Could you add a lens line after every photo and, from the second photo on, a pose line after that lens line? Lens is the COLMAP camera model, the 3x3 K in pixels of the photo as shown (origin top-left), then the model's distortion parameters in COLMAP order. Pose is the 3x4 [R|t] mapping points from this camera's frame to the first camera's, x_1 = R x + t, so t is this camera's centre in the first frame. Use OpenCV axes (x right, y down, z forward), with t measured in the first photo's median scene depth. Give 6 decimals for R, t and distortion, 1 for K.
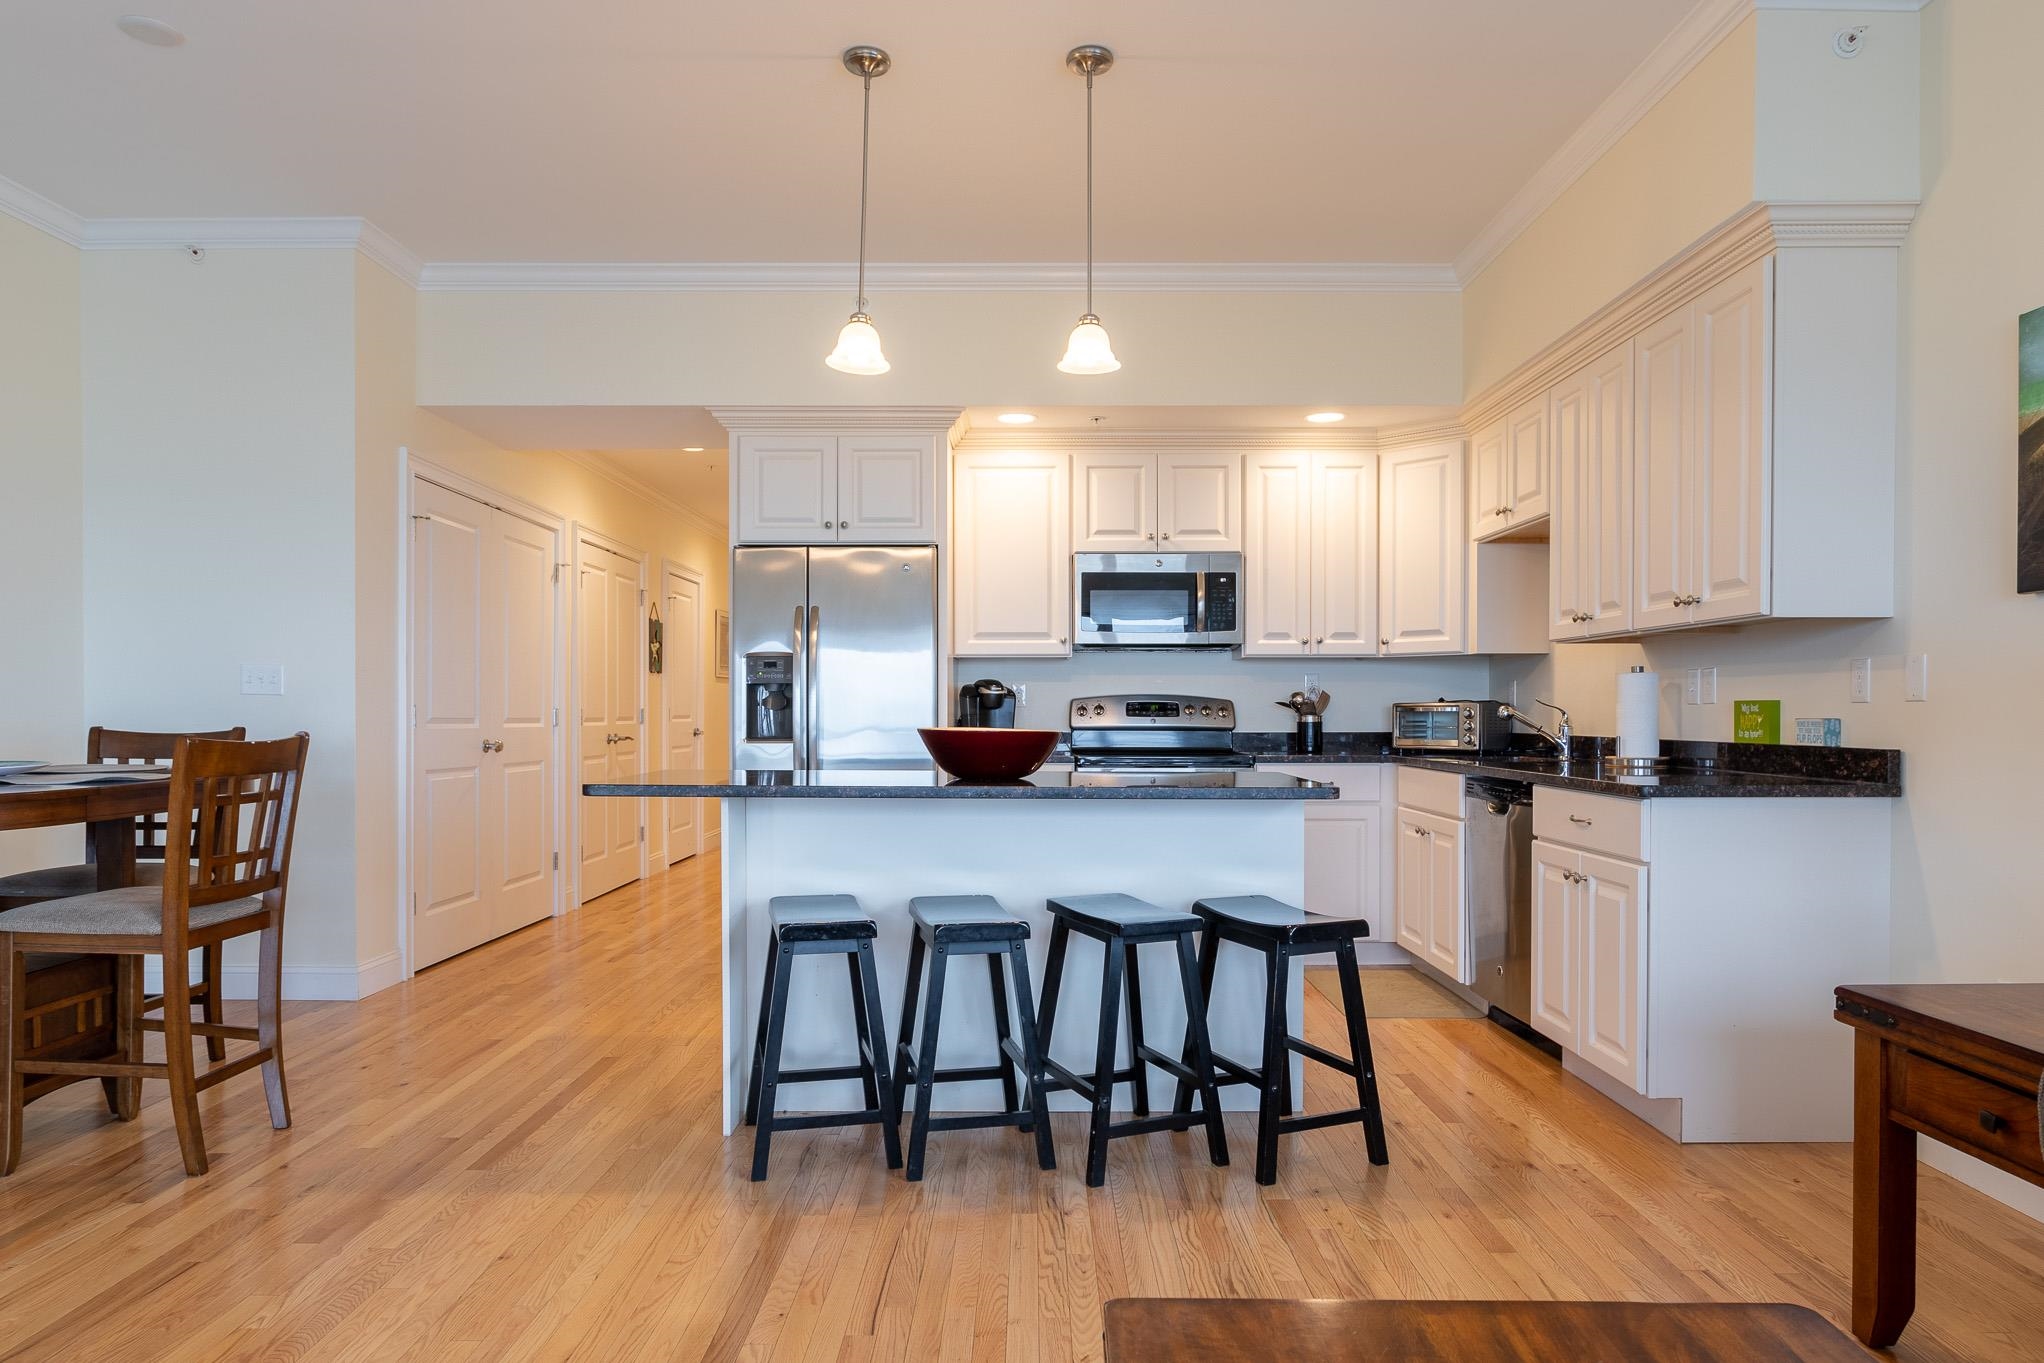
lens RADIAL K [[1226.6, 0, 1020.0], [0, 1226.6, 735.1], [0, 0, 1]] dist [-0.018391, 0.007683]
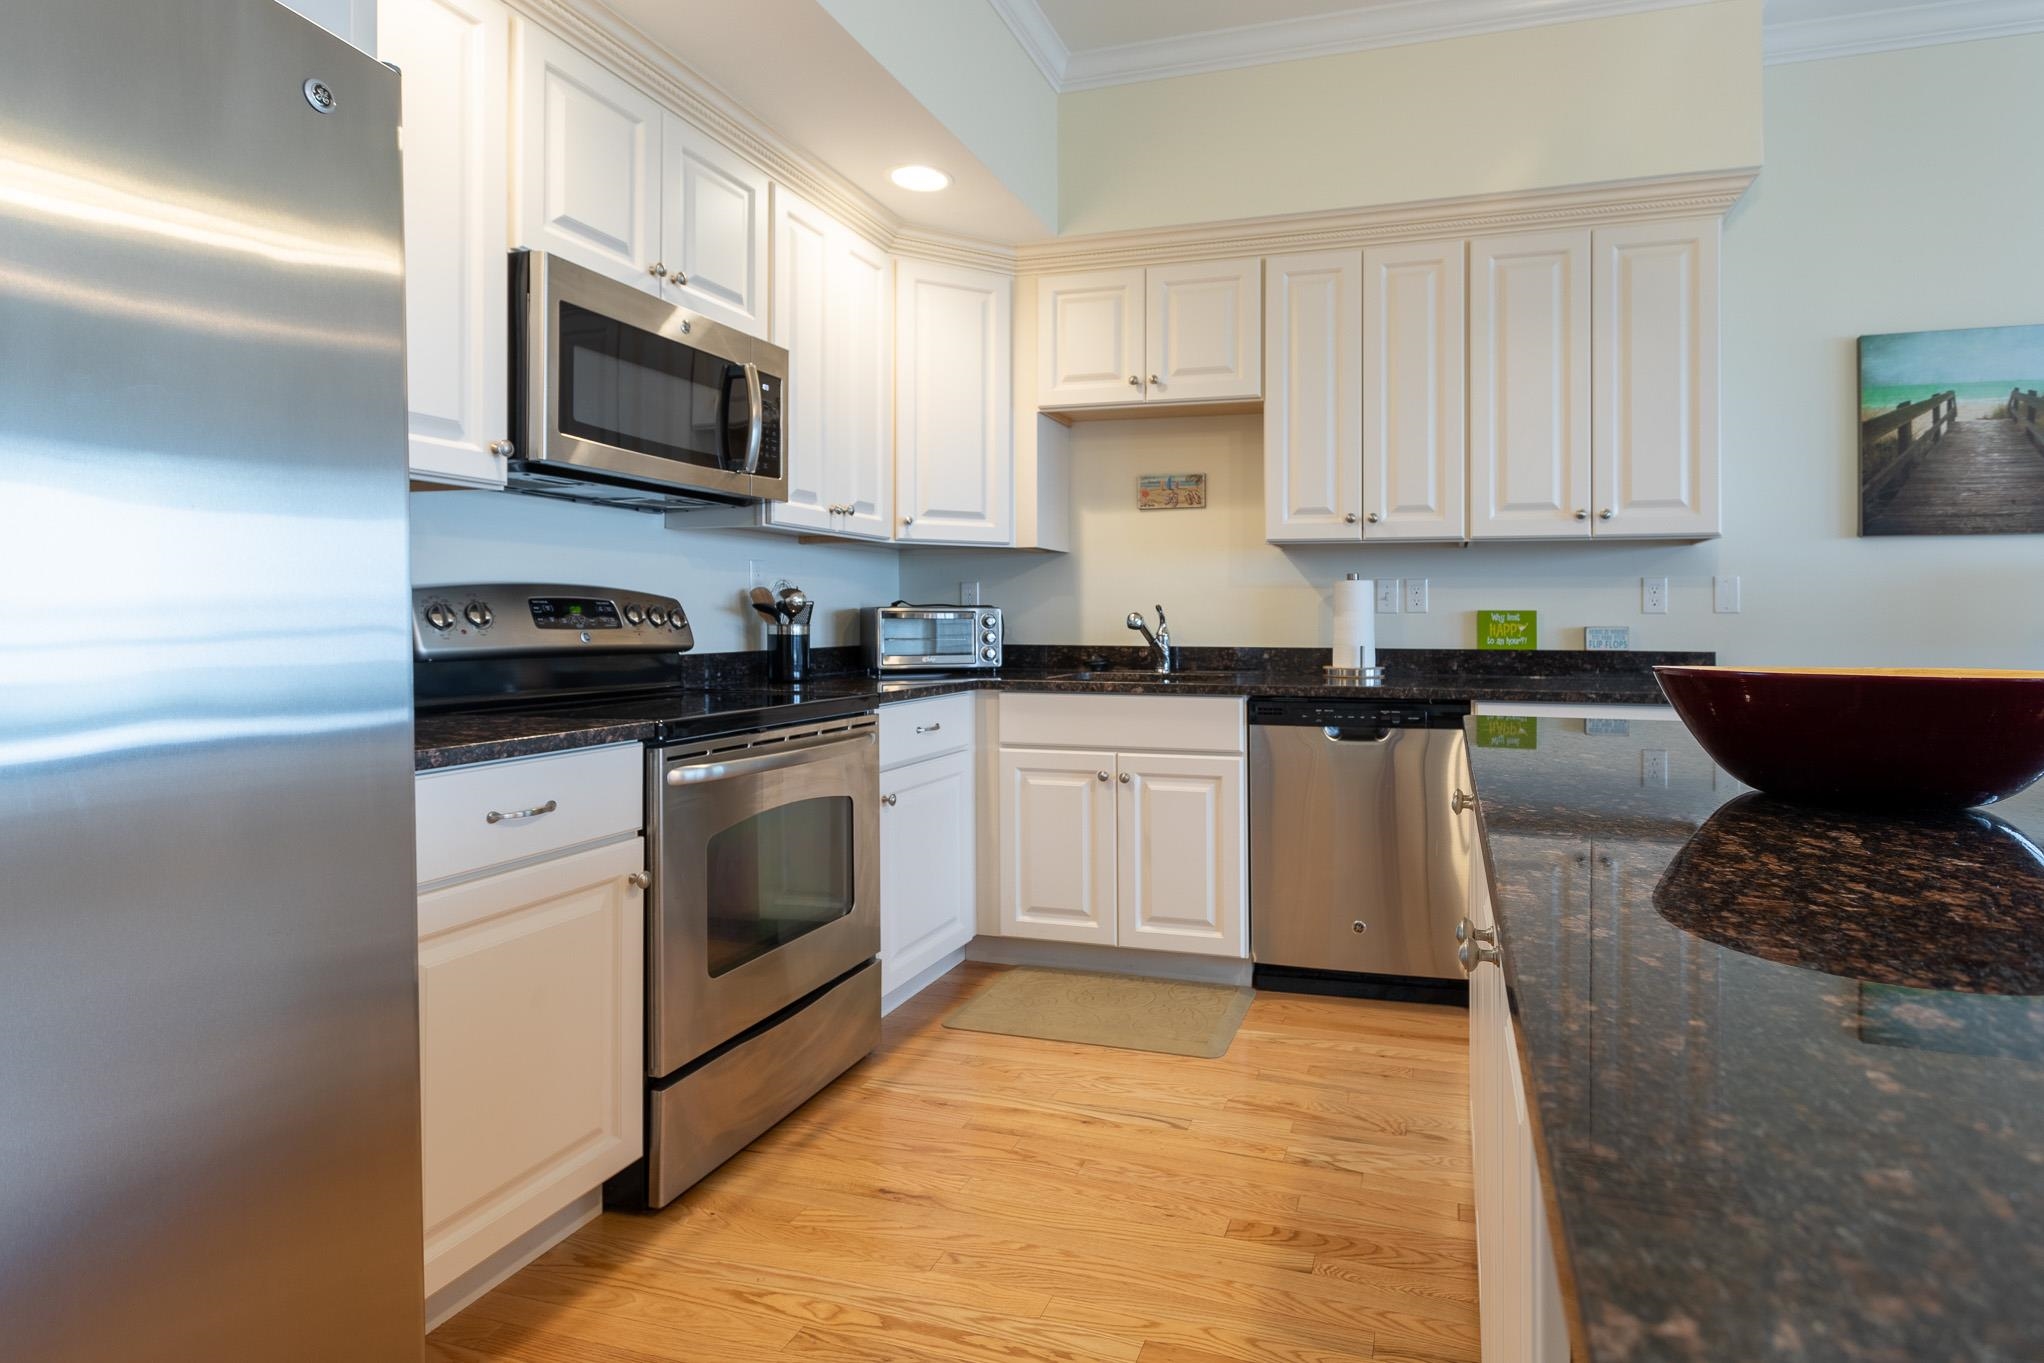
lens RADIAL K [[1038.7, 0, 1160.9], [0, 1038.7, 608.2], [0, 0, 1]] dist [-0.002782, -0.003128]
pose [[0.277272, 0.010284, 0.960737, -0.348499], [0.011652, 0.999833, -0.014066, -0.021872], [-0.960721, 0.015094, 0.277105, 0.997074]]
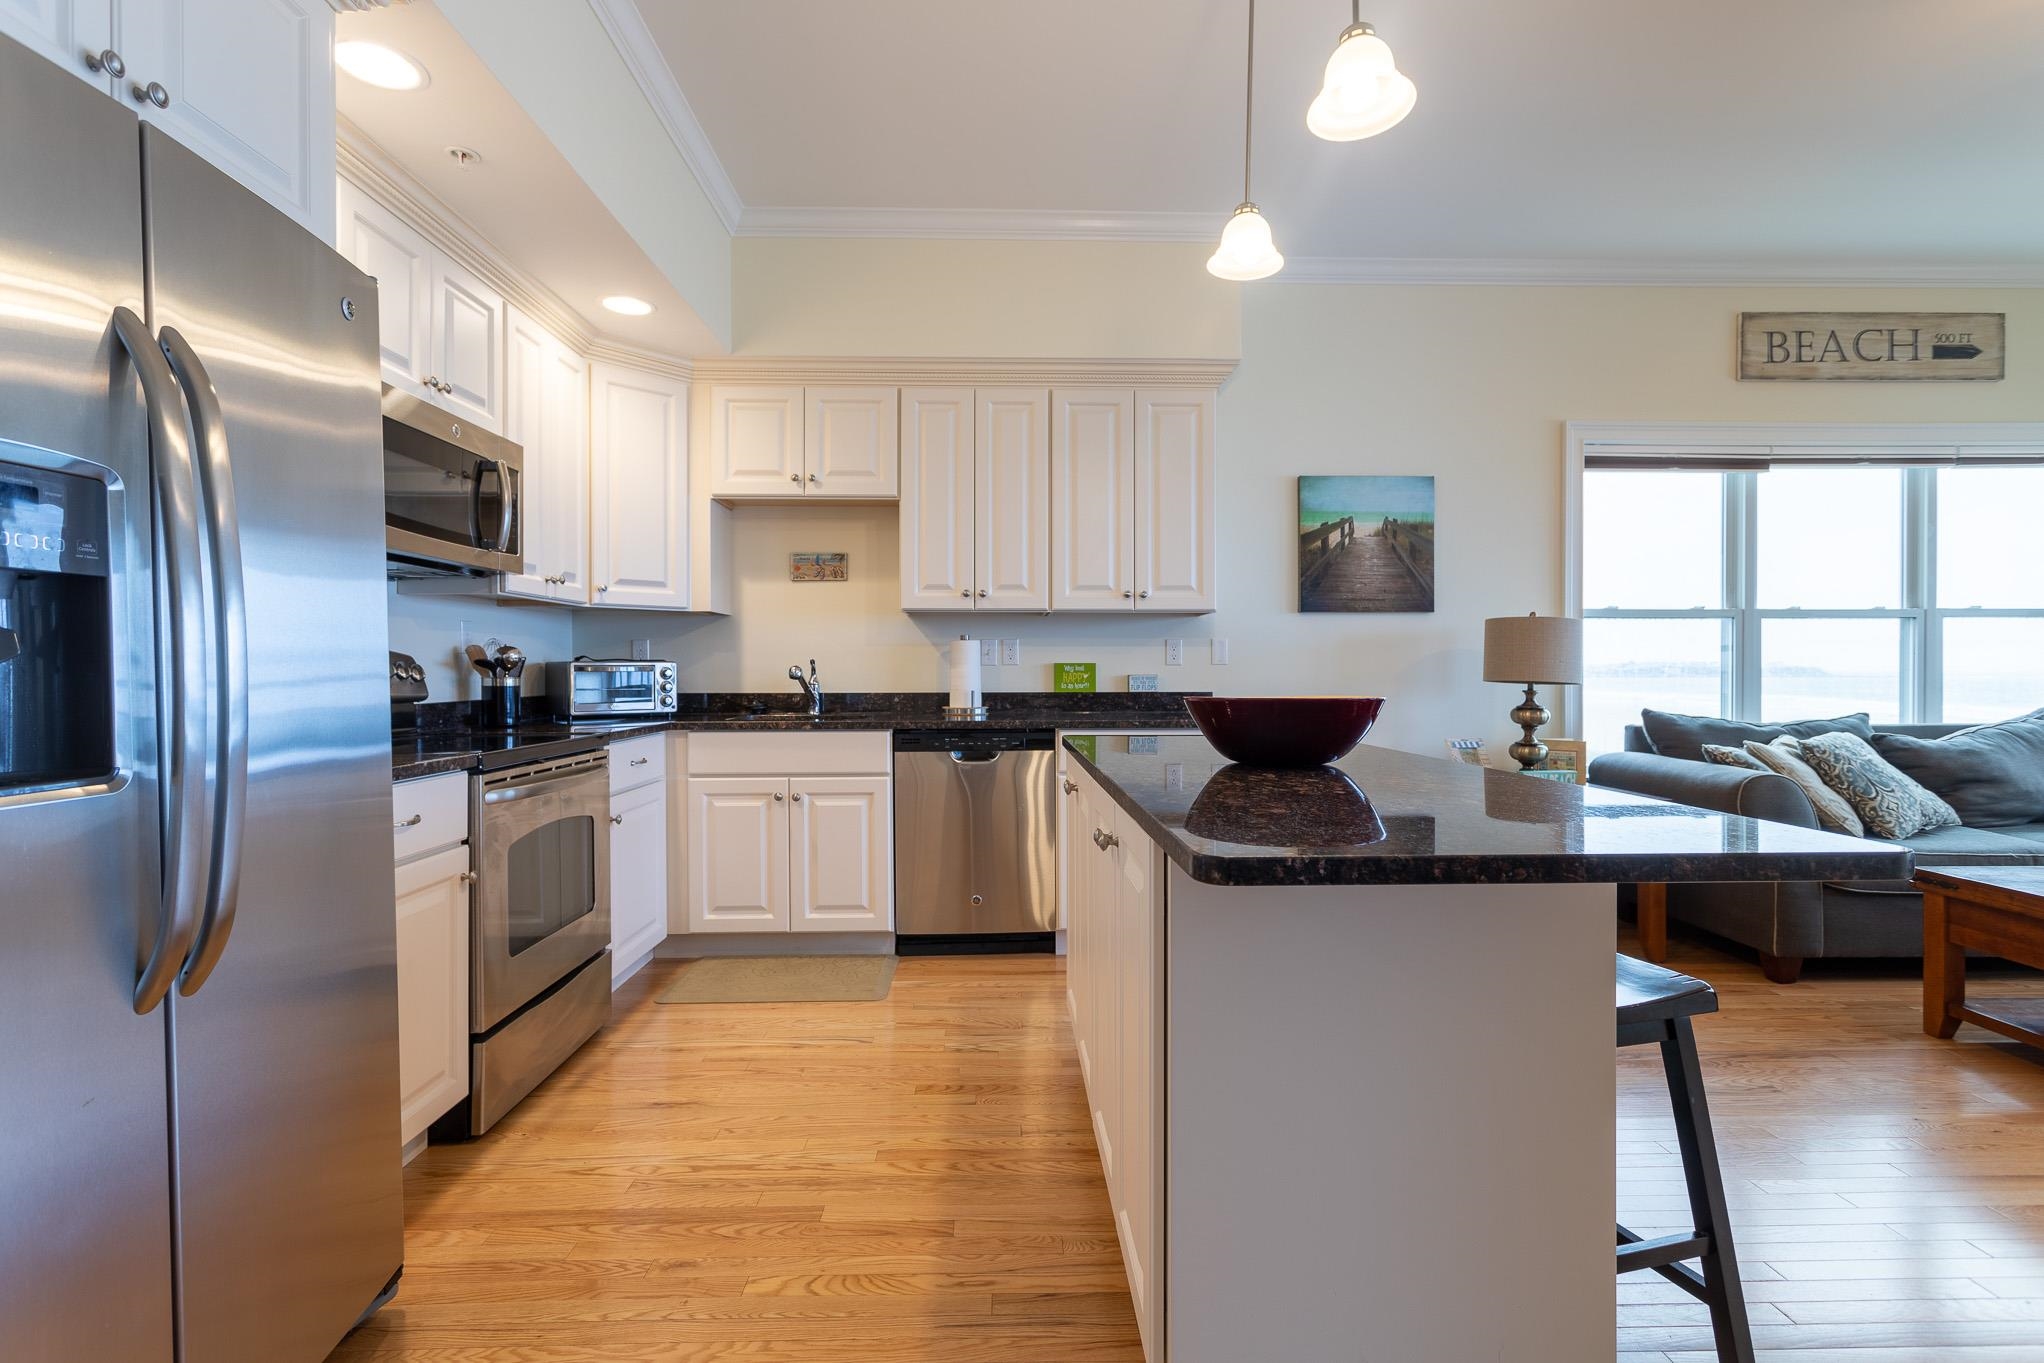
lens RADIAL K [[978.2, 0, 1027.6], [0, 978.2, 668.7], [0, 0, 1]] dist [0.000732, 0.000615]
pose [[-0.033762, 0.000433, 0.999430, -0.553796], [0.020480, 0.999790, 0.000259, -0.022297], [-0.999220, 0.020477, -0.033764, 1.054062]]
